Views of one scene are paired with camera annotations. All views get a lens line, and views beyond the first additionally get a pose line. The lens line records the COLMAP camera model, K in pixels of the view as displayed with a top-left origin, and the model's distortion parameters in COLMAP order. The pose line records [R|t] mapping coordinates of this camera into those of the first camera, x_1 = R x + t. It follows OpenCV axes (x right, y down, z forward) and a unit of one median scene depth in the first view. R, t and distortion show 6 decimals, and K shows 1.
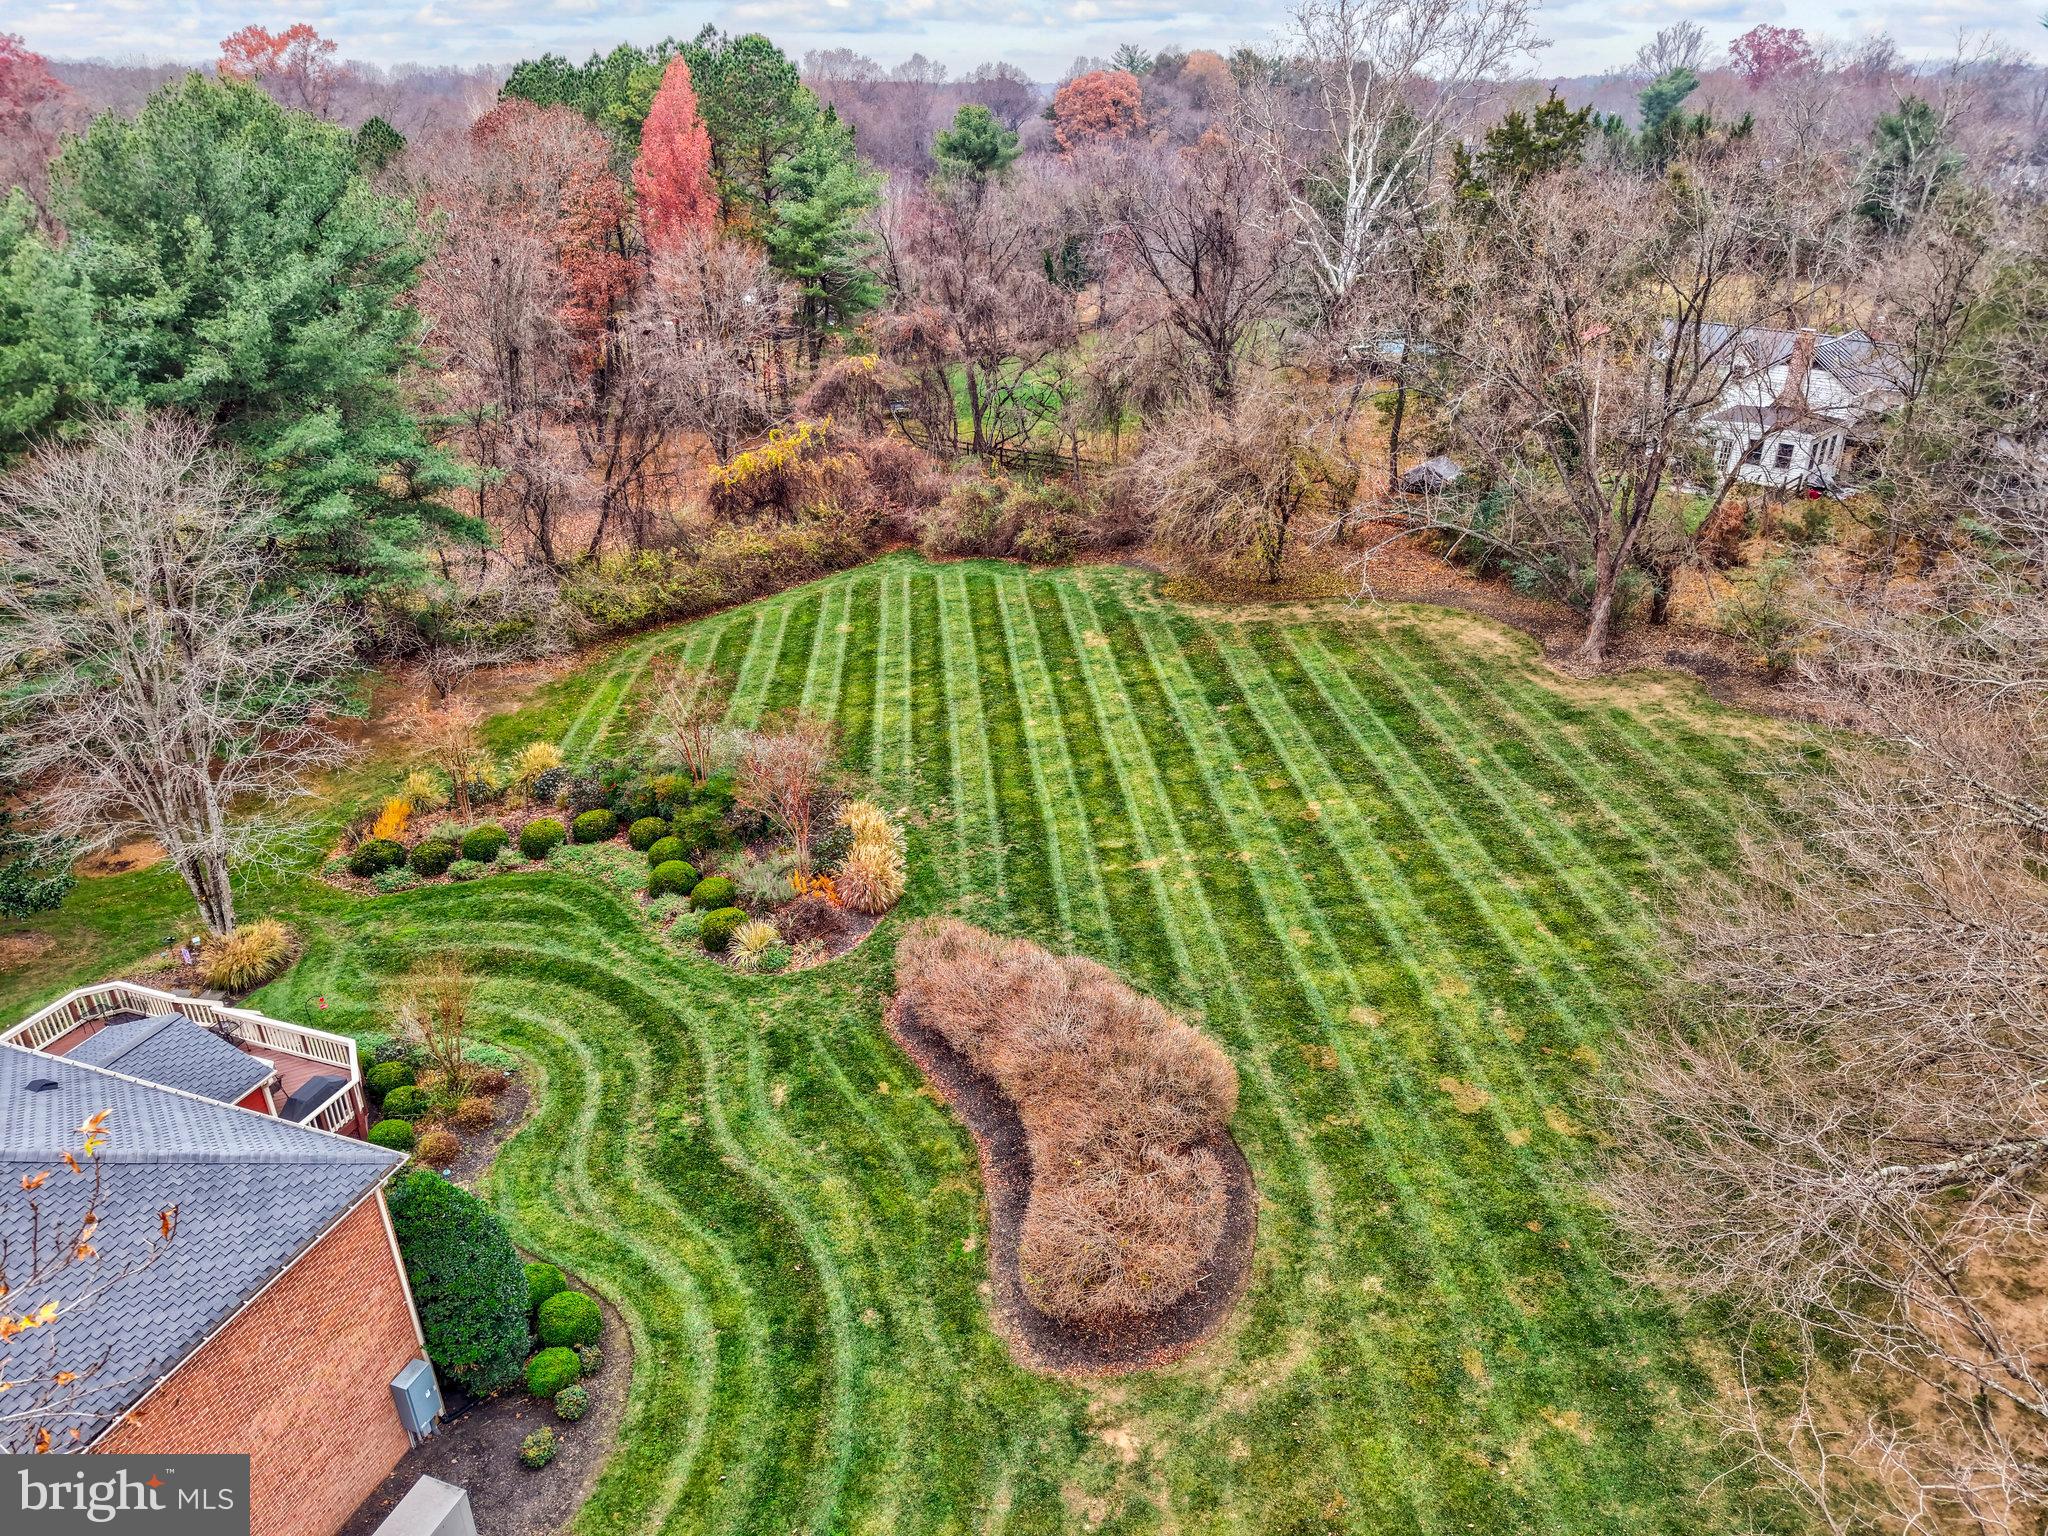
lens RADIAL K [[1380.2, 0, 1034.1], [0, 1380.2, 762.8], [0, 0, 1]] dist [0.017844, -0.020607]
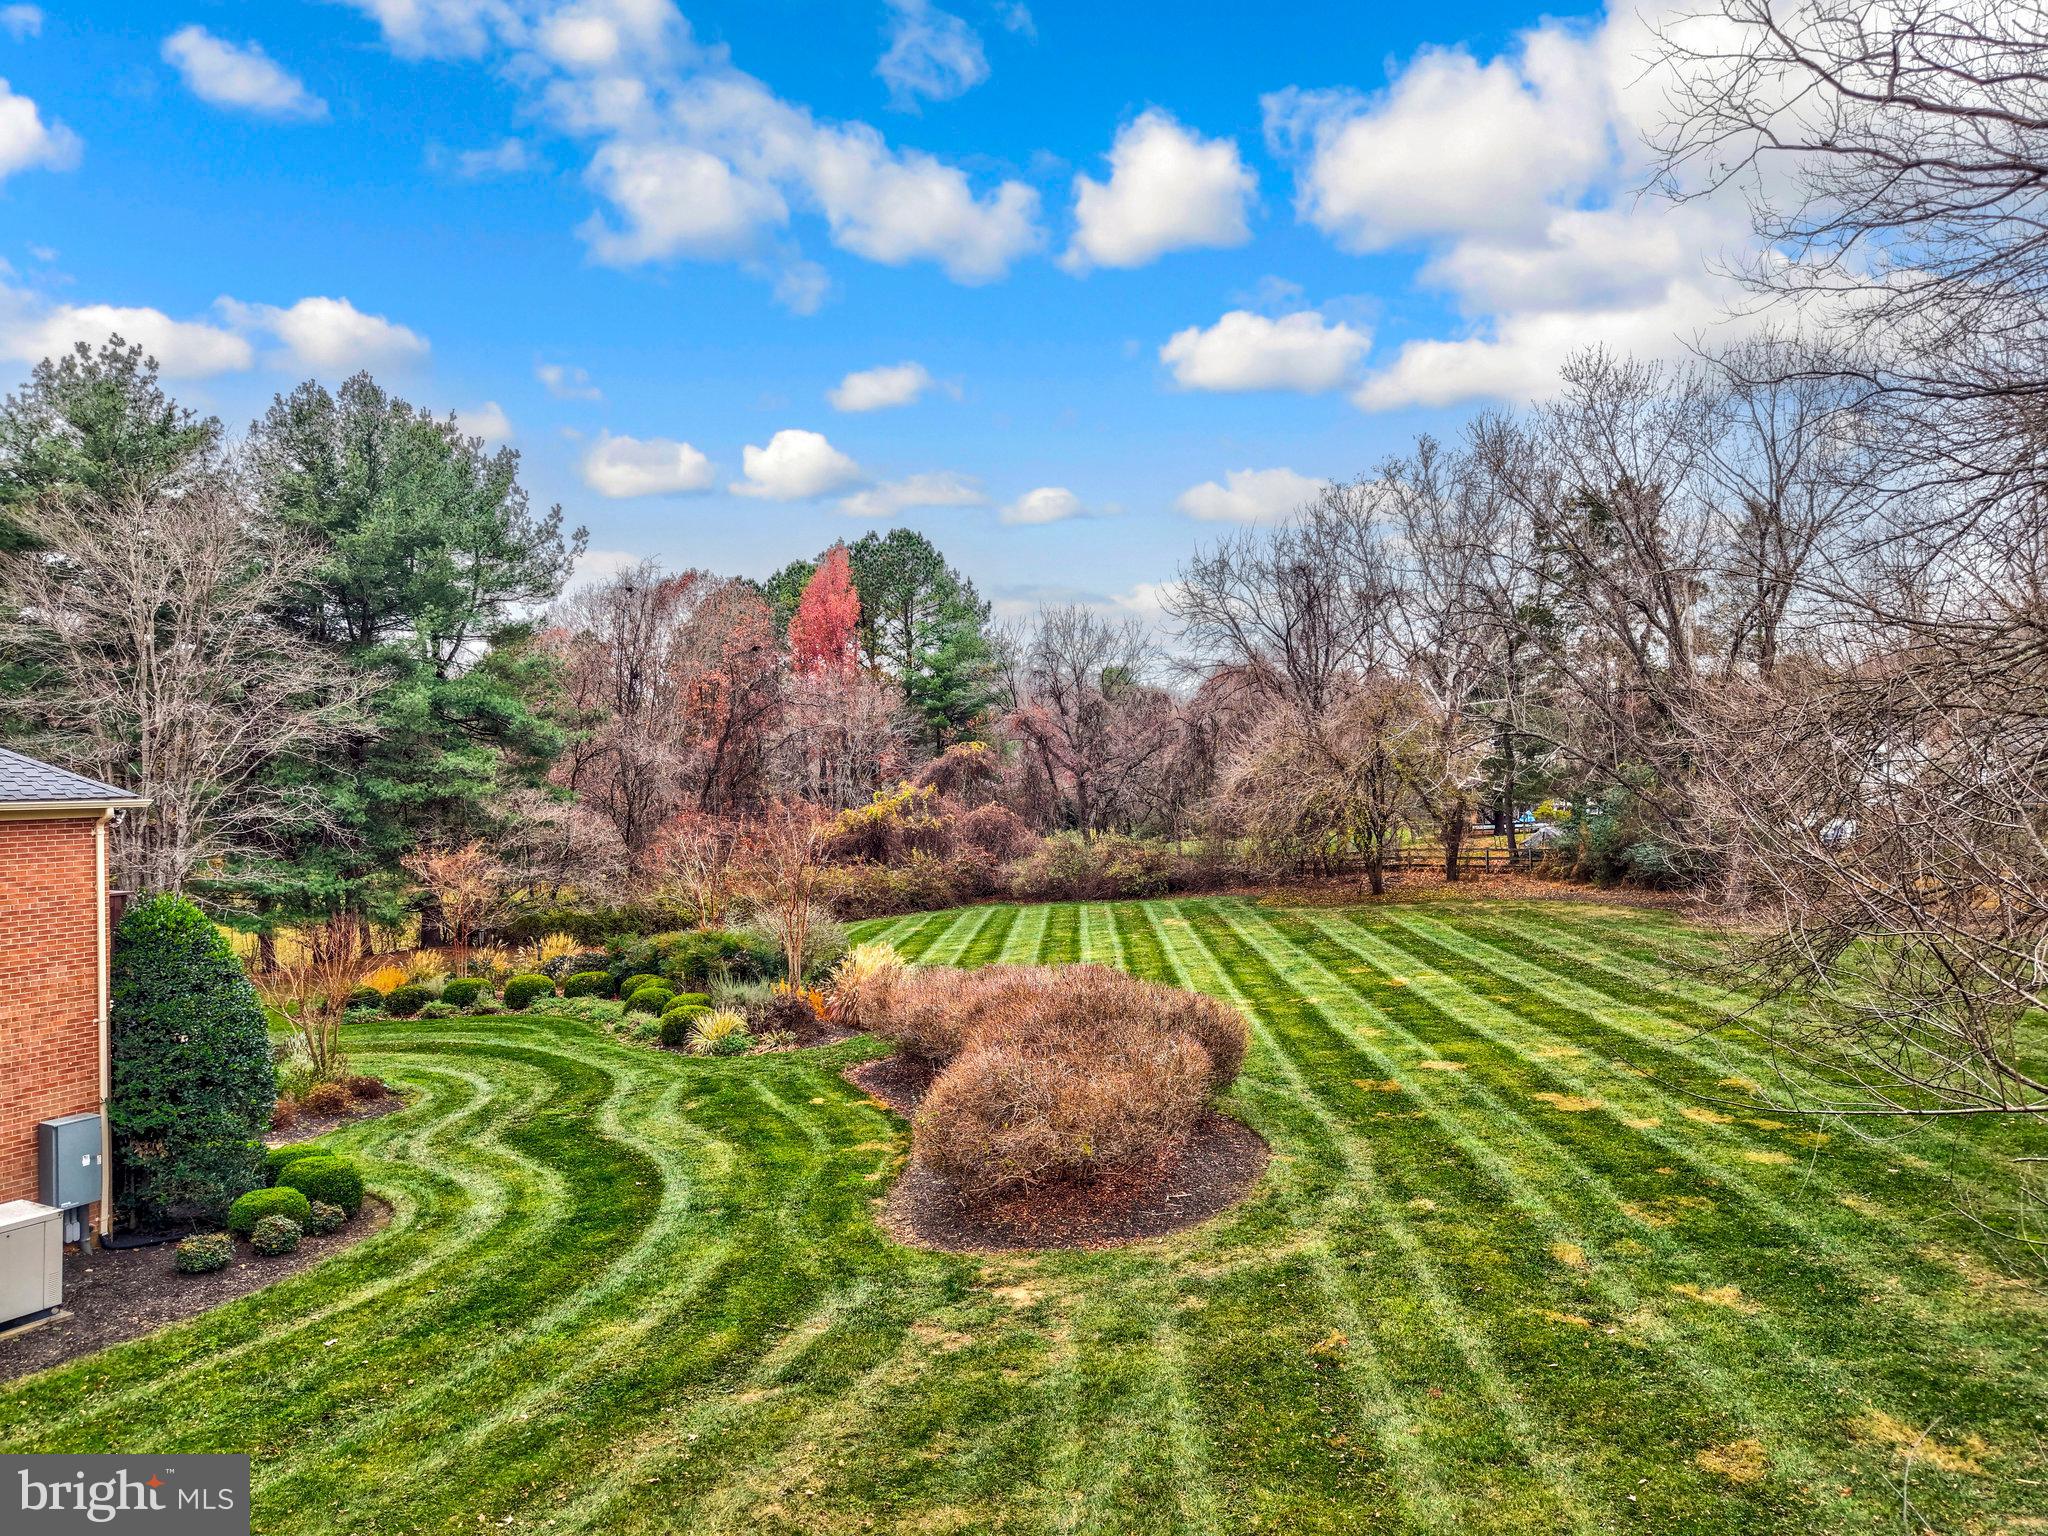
lens RADIAL K [[1380.2, 0, 1034.1], [0, 1380.2, 762.8], [0, 0, 1]] dist [0.017844, -0.020607]
pose [[0.992435, 0.002243, -0.122750, 0.085111], [-0.057497, 0.891897, -0.448568, 0.312169], [0.108475, 0.452233, 0.885279, 0.166735]]
